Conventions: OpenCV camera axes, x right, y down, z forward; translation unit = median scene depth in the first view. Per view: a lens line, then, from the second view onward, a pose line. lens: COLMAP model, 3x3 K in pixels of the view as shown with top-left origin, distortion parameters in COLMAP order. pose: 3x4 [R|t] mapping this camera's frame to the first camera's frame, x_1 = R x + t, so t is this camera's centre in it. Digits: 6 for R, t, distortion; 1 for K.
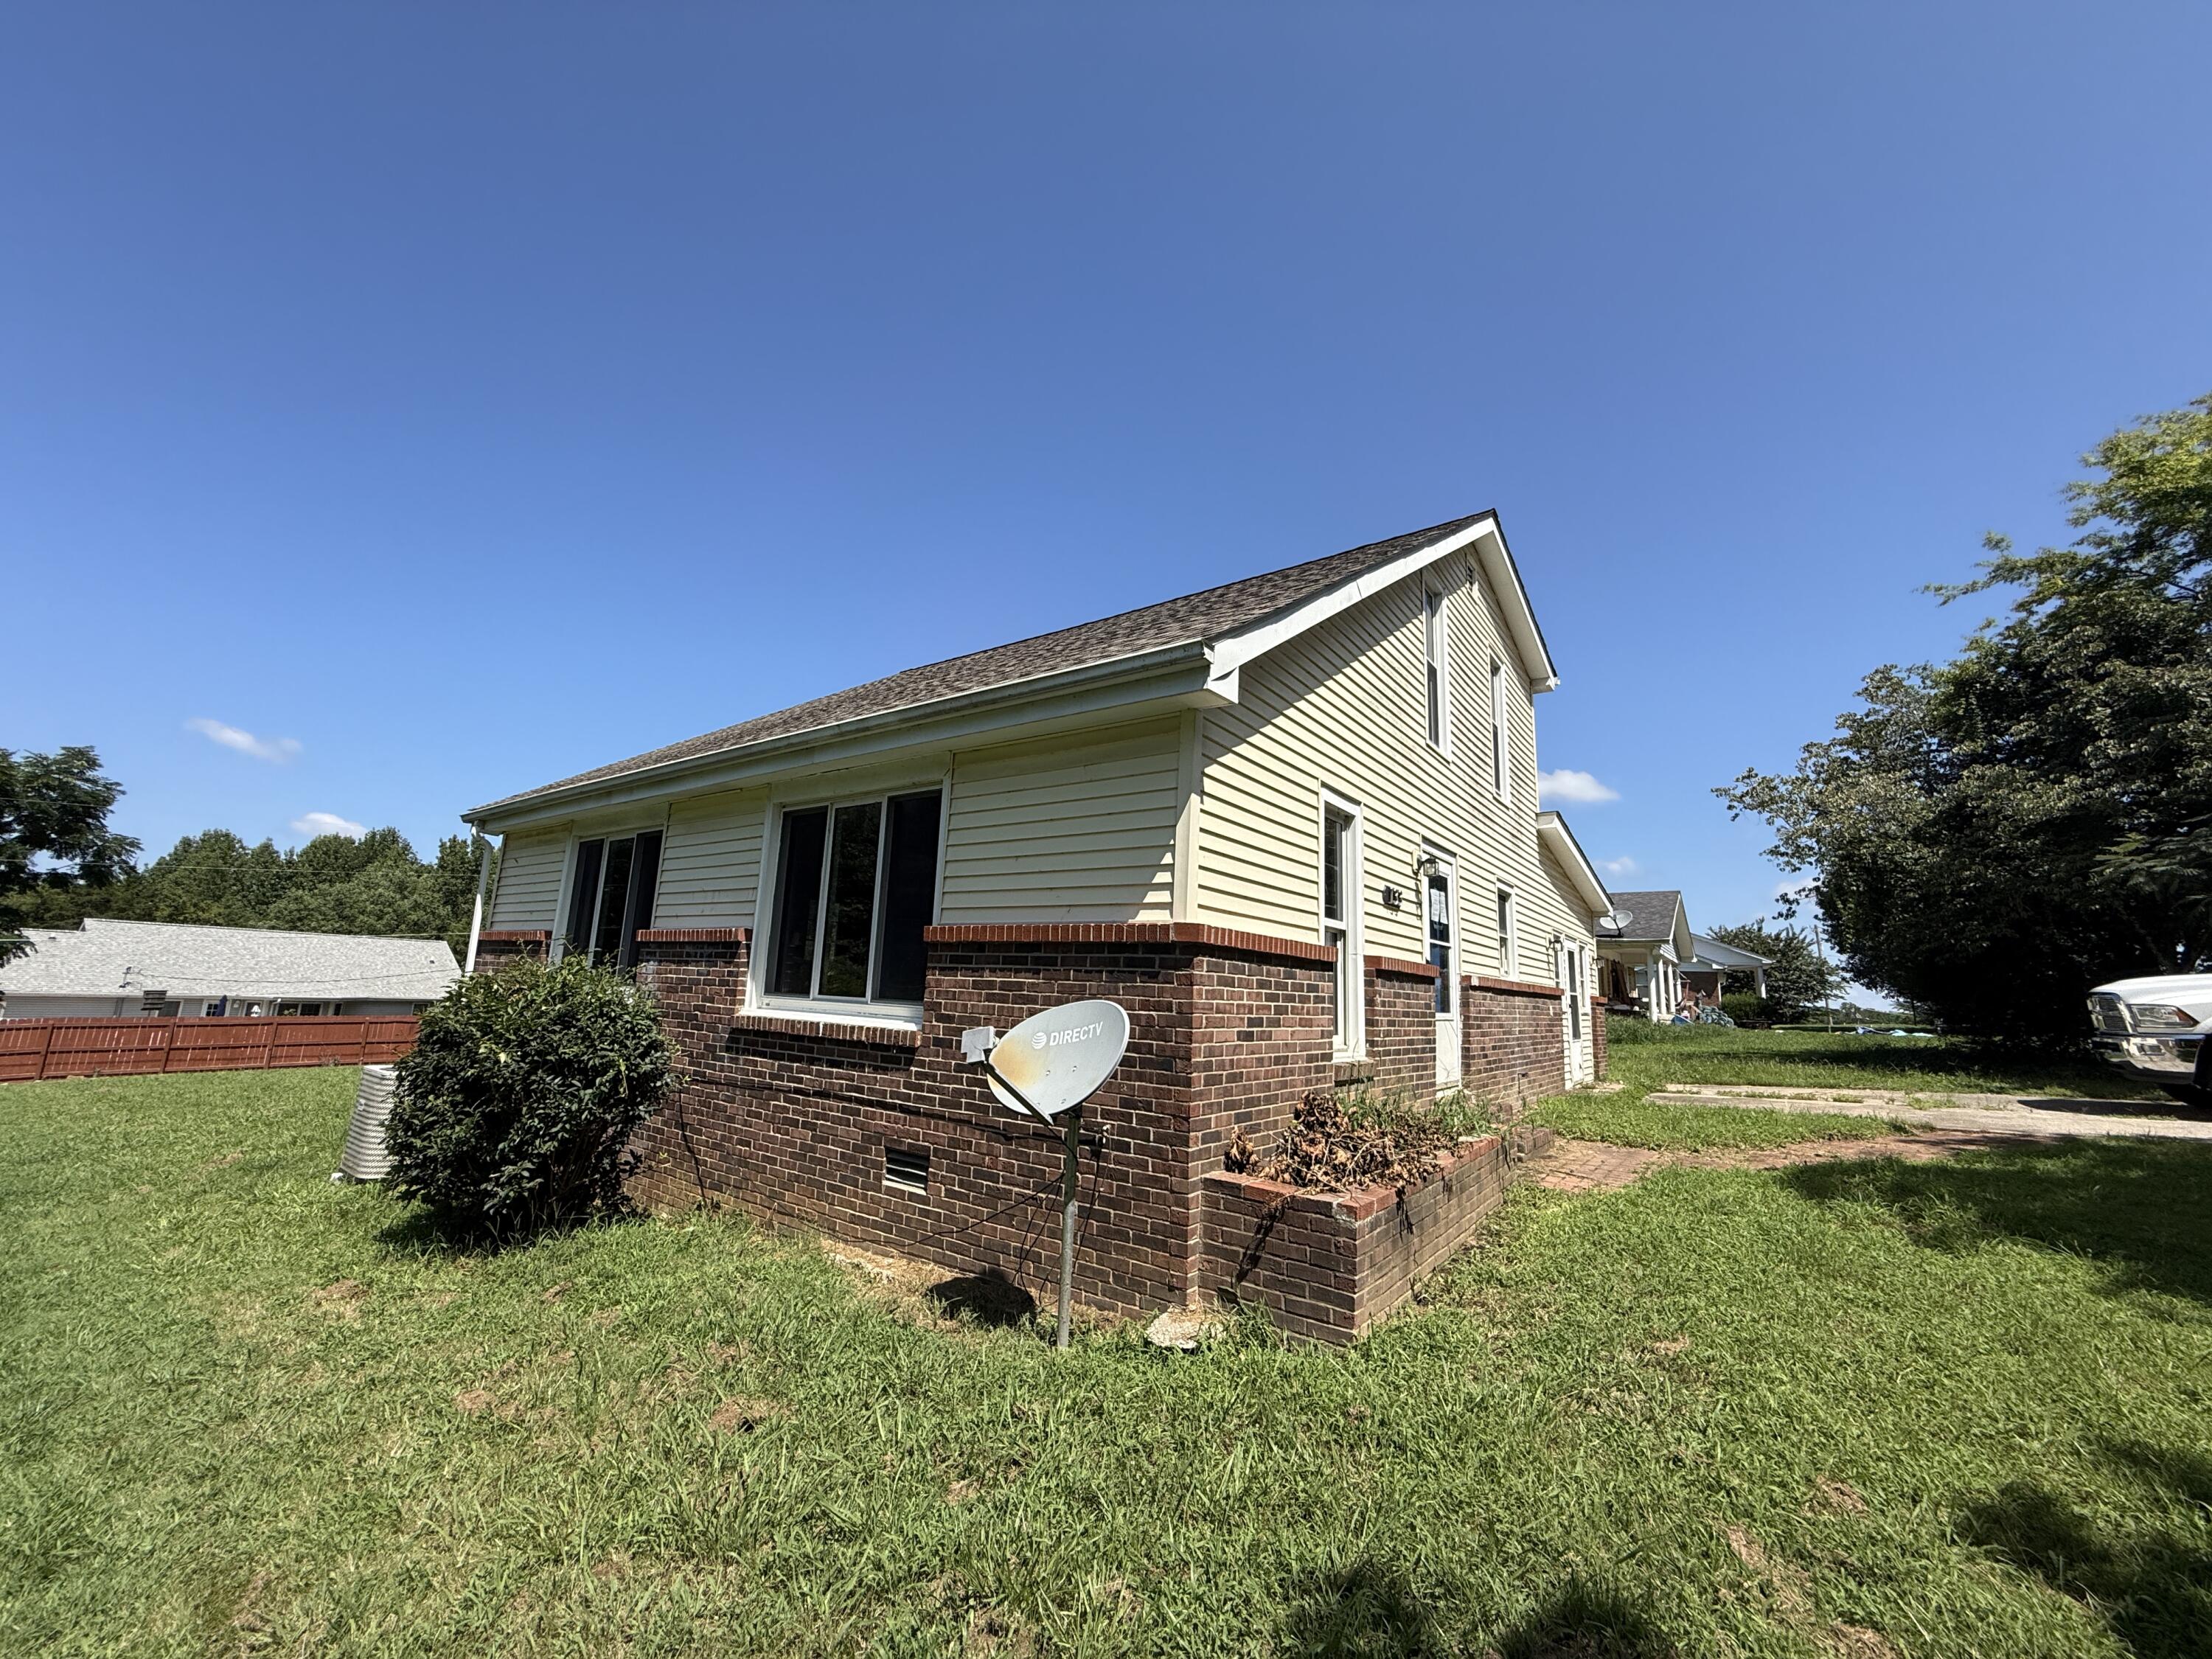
lens RADIAL K [[875.7, 0, 1101.4], [0, 875.7, 823.4], [0, 0, 1]] dist [-0.000363, -0.000057]
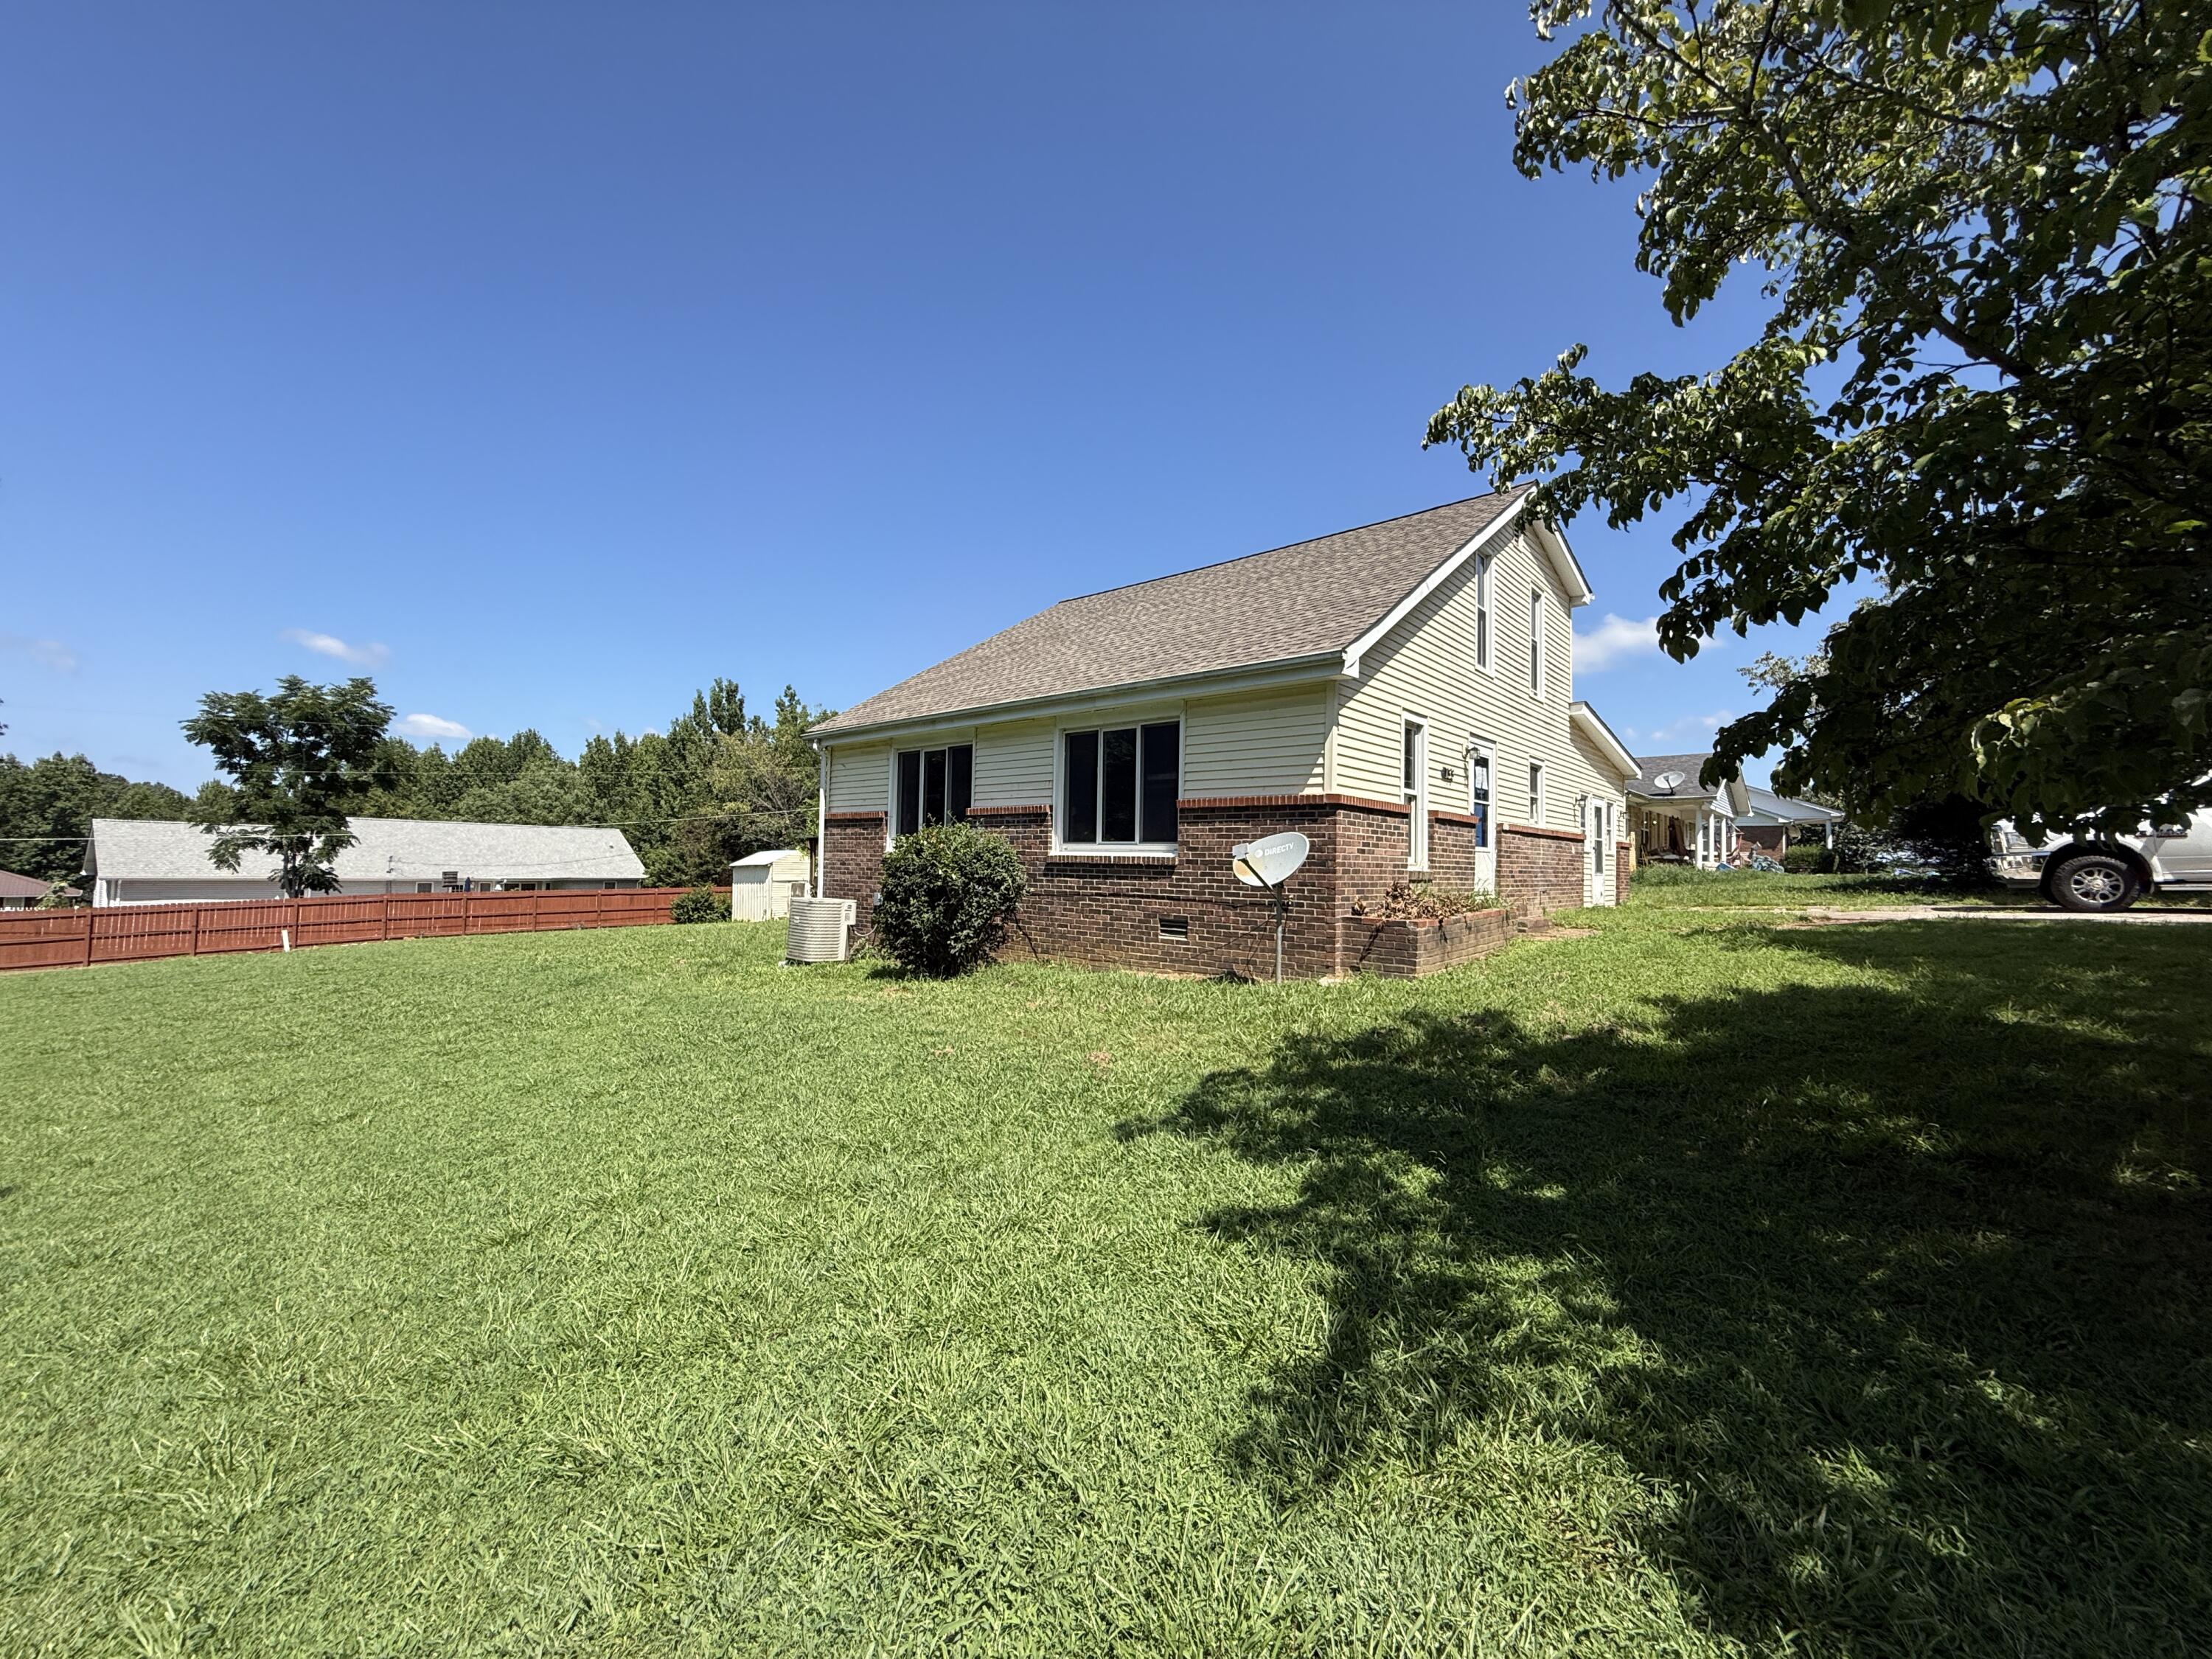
lens RADIAL K [[875.7, 0, 1101.4], [0, 875.7, 823.4], [0, 0, 1]] dist [-0.000363, -0.000057]
pose [[0.996181, -0.026579, -0.083171, -0.179234], [0.038118, 0.989363, 0.140388, -0.080733], [0.078555, -0.143022, 0.986597, -0.689742]]
